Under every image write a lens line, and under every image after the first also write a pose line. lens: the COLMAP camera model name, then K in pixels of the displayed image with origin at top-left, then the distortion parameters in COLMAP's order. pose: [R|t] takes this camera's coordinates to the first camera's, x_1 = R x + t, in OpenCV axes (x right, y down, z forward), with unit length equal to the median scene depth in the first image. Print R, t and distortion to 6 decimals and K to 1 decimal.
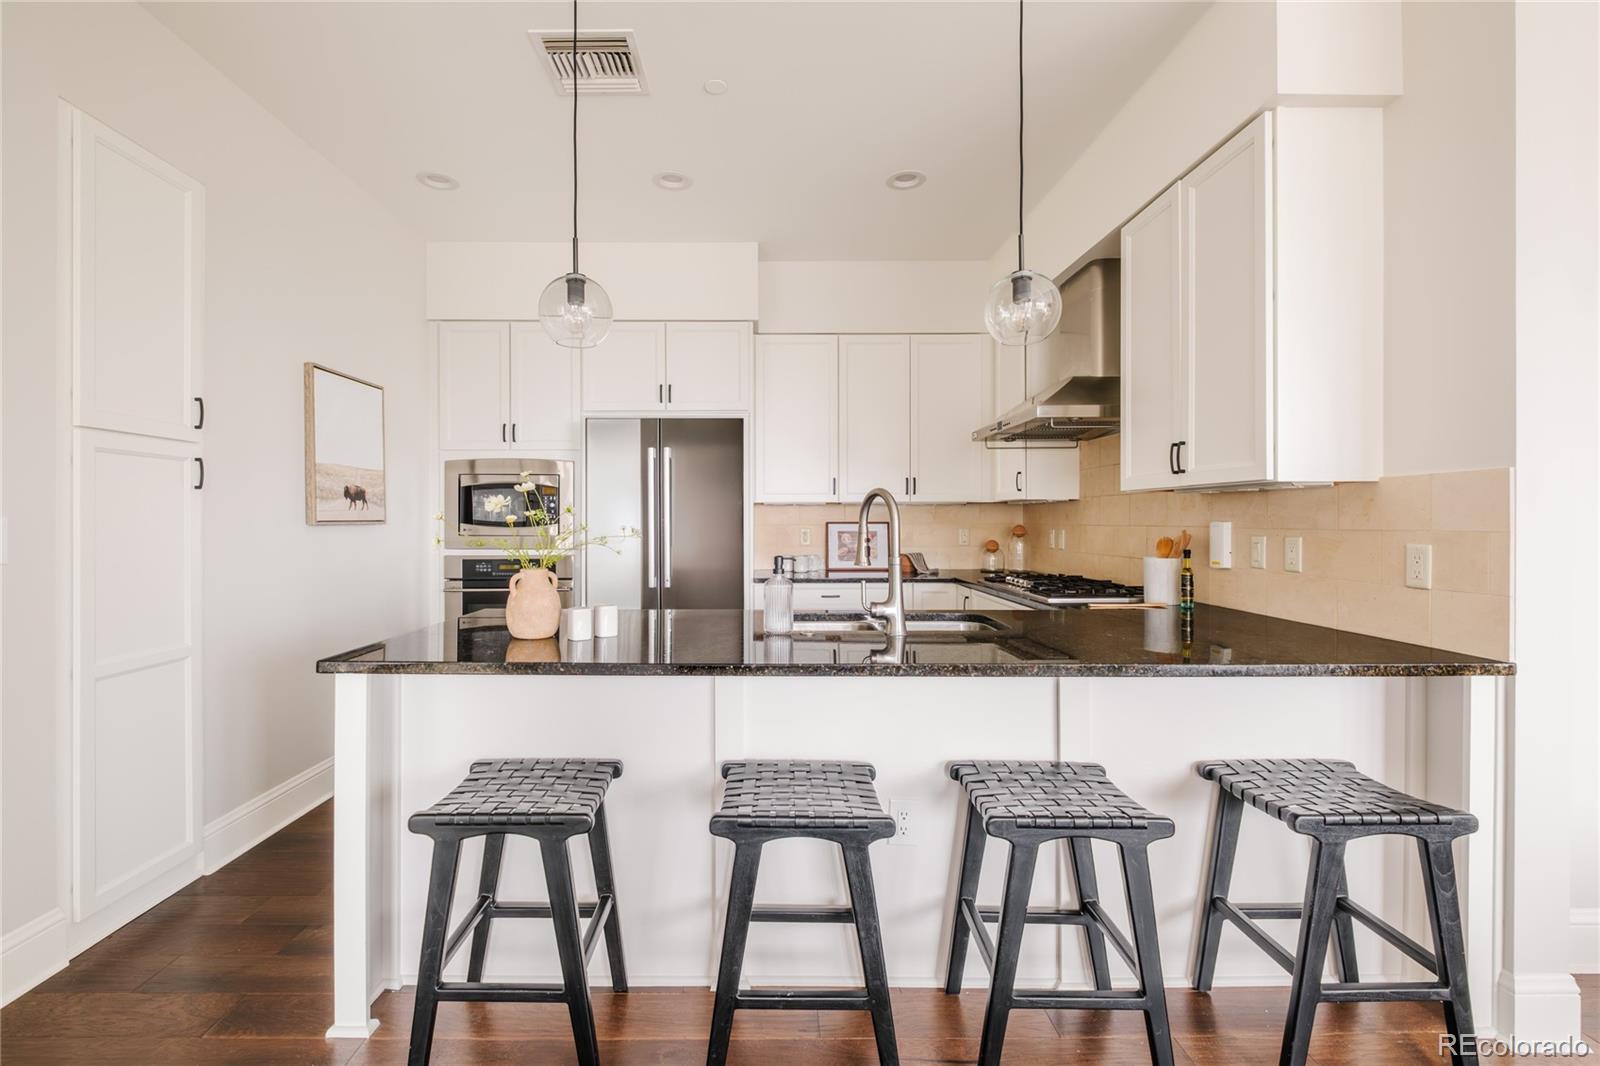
lens RADIAL K [[702.2, 0, 803.2], [0, 702.2, 519.4], [0, 0, 1]] dist [-0.000730, -0.000403]
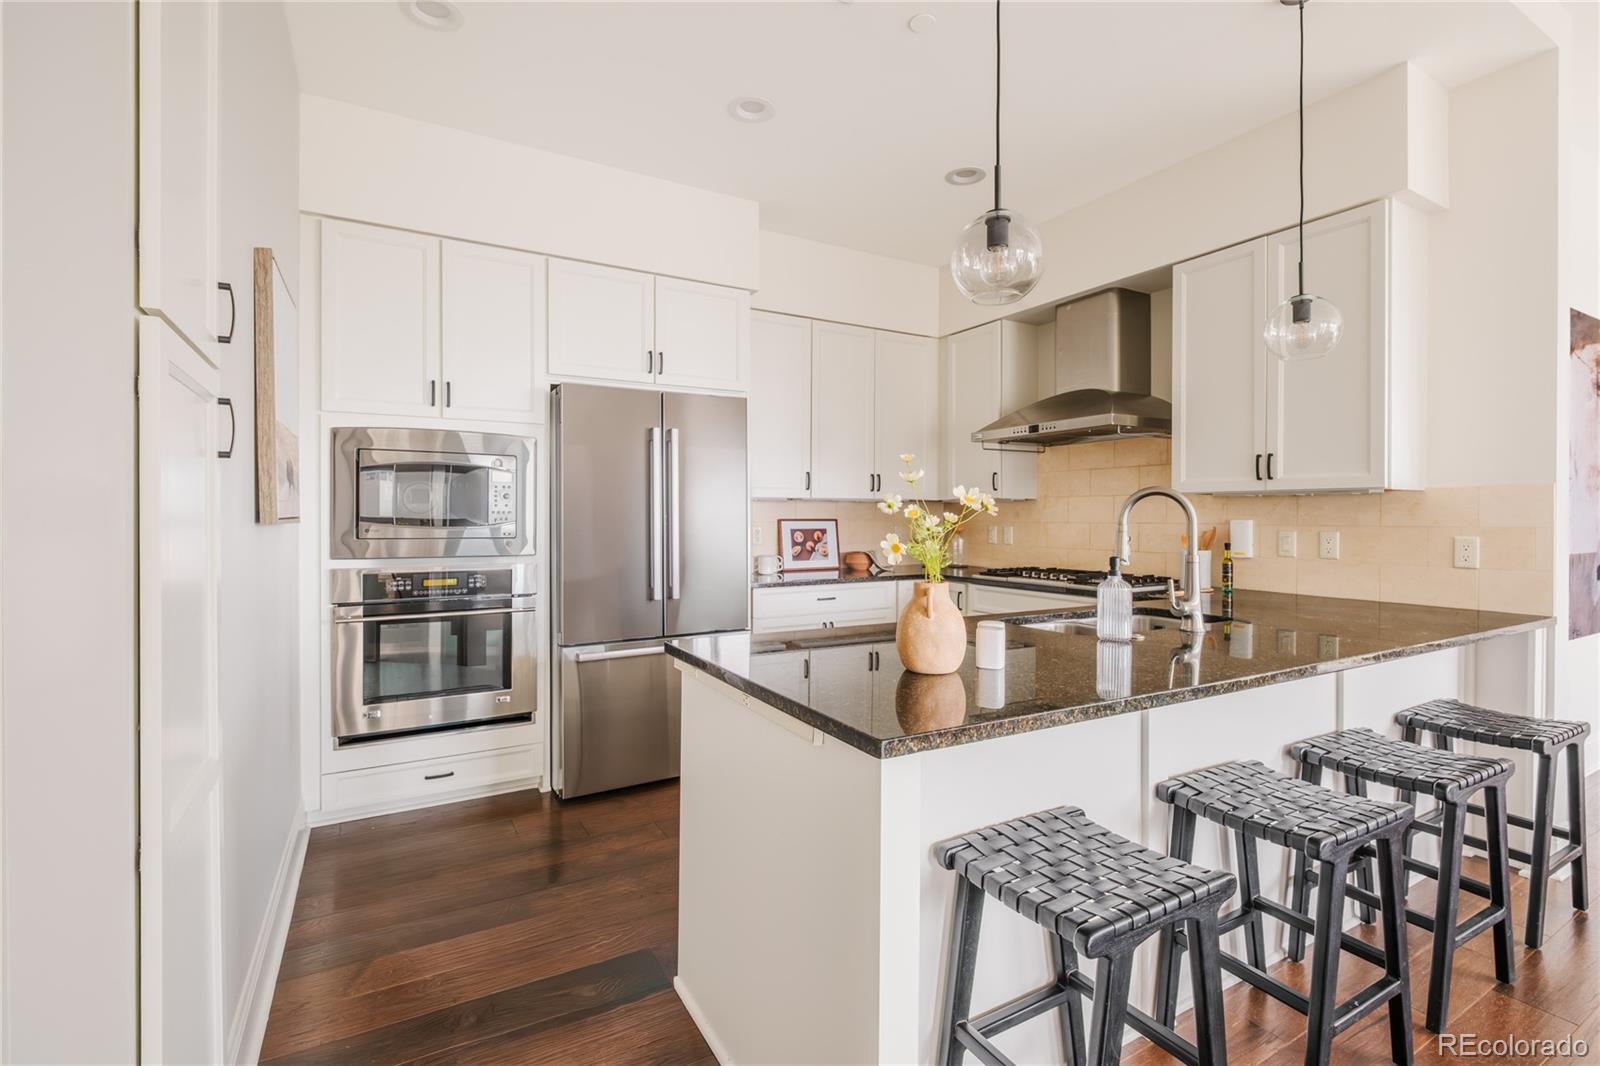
lens RADIAL K [[699.2, 0, 805.6], [0, 699.2, 520.7], [0, 0, 1]] dist [-0.001248, 0.000052]
pose [[0.873666, -0.000542, 0.486526, -0.536482], [-0.002873, 0.999976, 0.006272, -0.000519], [-0.486518, -0.006878, 0.873643, 0.244421]]
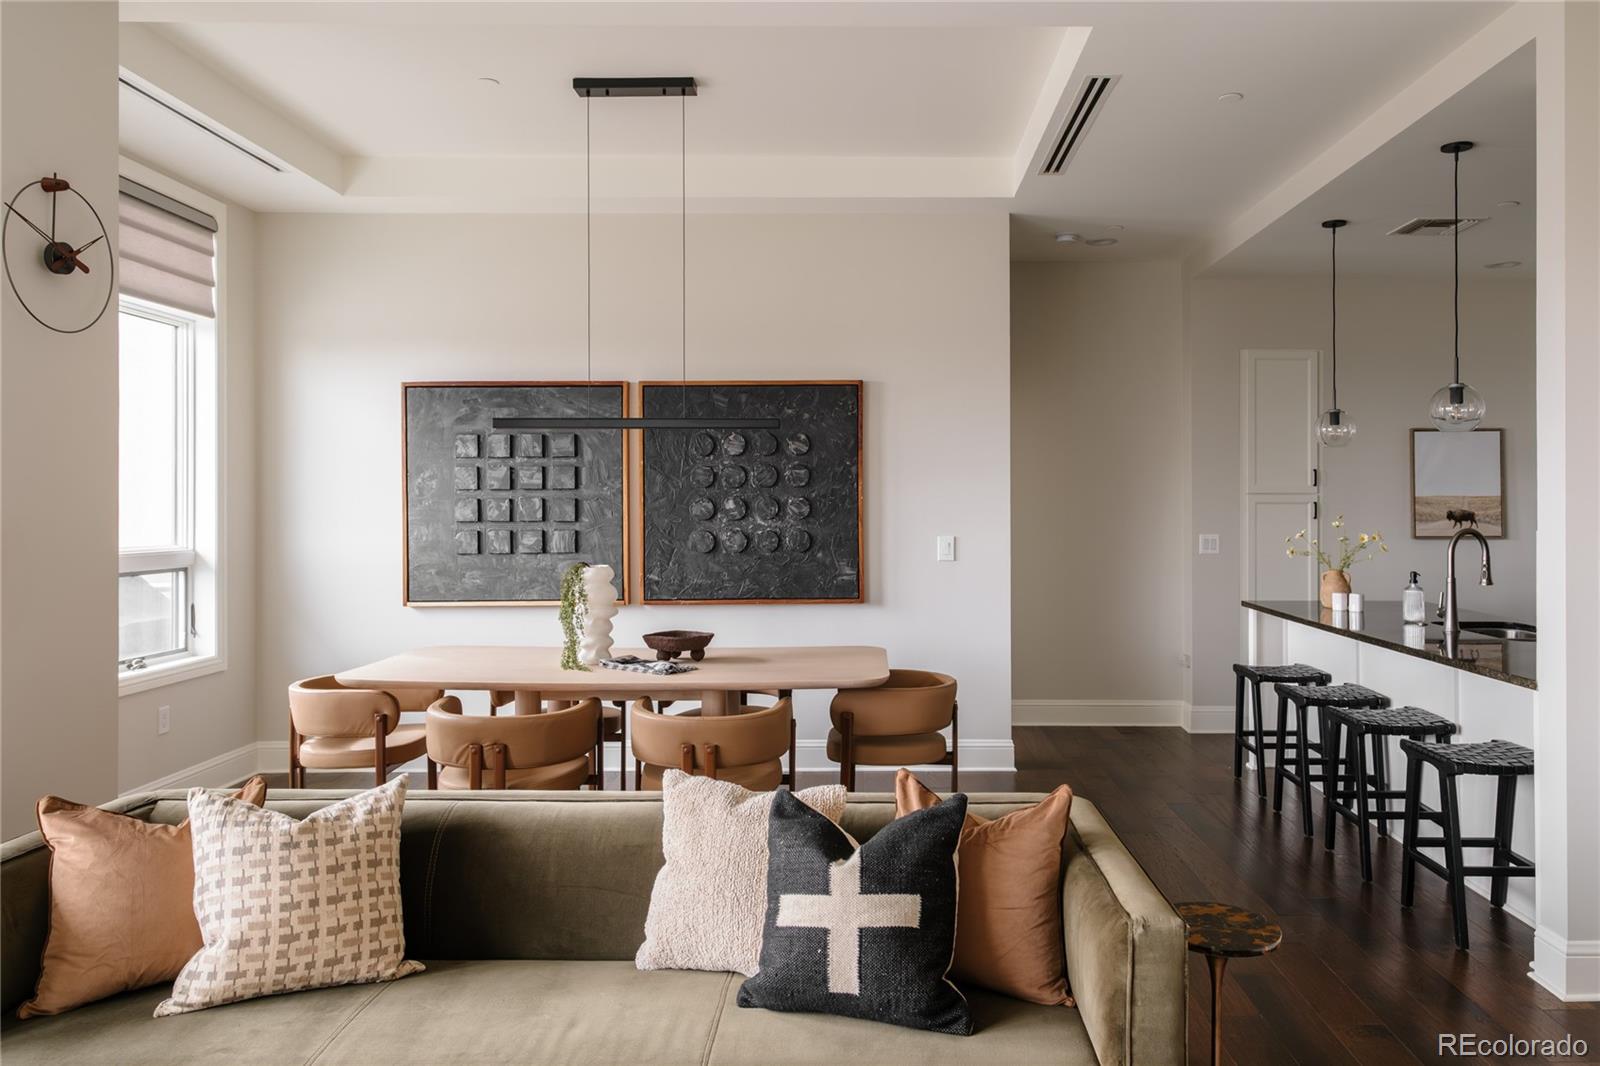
lens RADIAL K [[1153.7, 0, 805.6], [0, 1153.7, 495.6], [0, 0, 1]] dist [0.002466, 0.000820]
pose [[-0.032354, -0.005241, -0.999463, 1.586117], [0.002006, 0.999984, -0.005309, -0.066881], [0.999474, -0.002177, -0.032343, -0.159074]]
